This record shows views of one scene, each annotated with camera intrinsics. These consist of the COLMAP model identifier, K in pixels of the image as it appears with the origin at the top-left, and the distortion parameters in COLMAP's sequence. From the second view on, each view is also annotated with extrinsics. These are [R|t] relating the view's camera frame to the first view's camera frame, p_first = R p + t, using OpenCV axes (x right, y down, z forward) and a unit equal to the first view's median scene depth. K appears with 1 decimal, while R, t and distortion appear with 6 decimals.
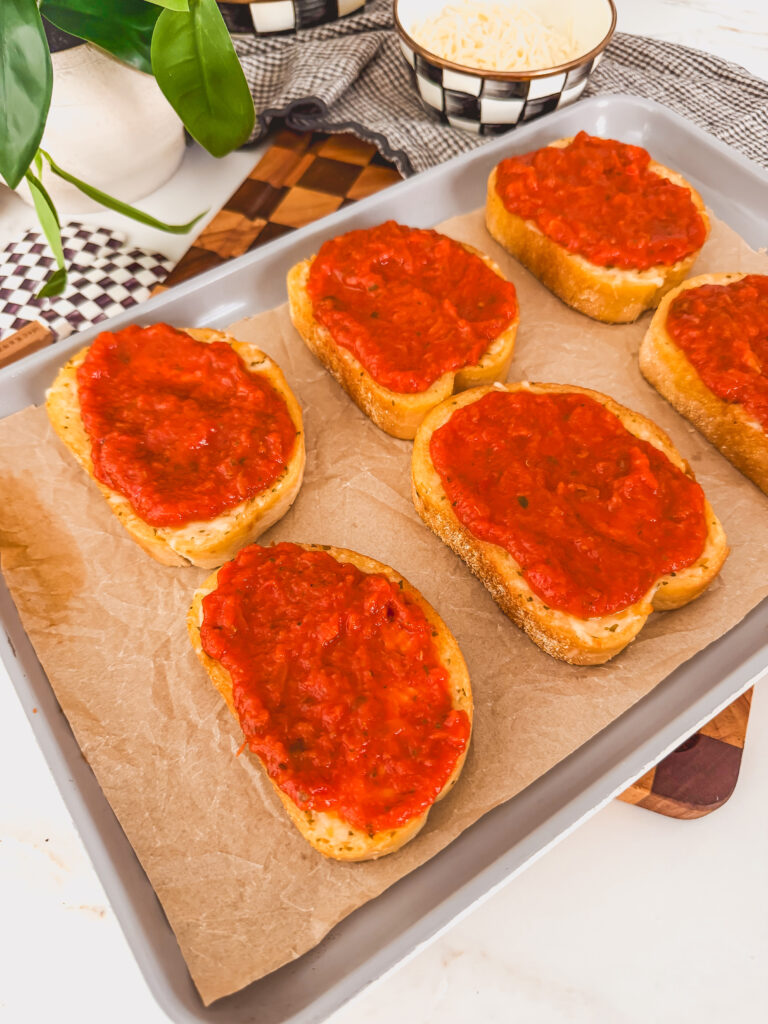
lens RADIAL K [[750.2, 0, 383.7], [0, 750.2, 513.9], [0, 0, 1]] dist [0.005342, -0.083491]
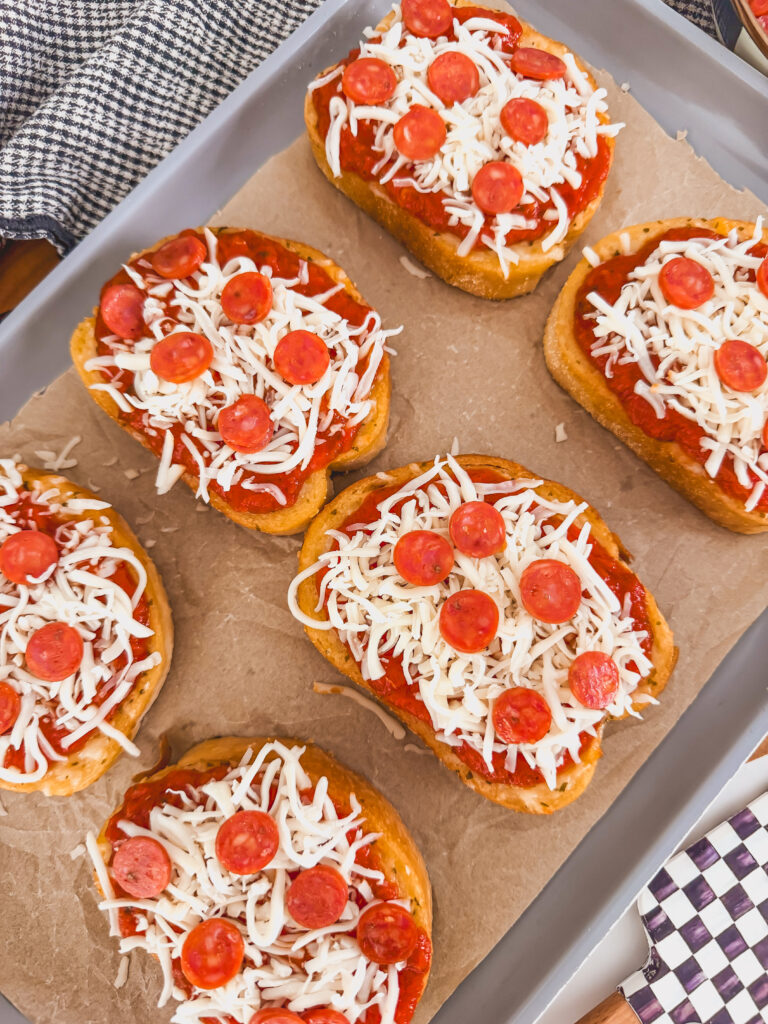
lens RADIAL K [[750.2, 0, 388.5], [0, 750.2, 507.4], [0, 0, 1]] dist [0.005342, -0.083491]
pose [[0.969562, -0.238605, 0.054920, 0.107174], [0.202609, 0.907811, 0.367191, -0.425774], [-0.137471, -0.344887, 0.928523, 0.248625]]
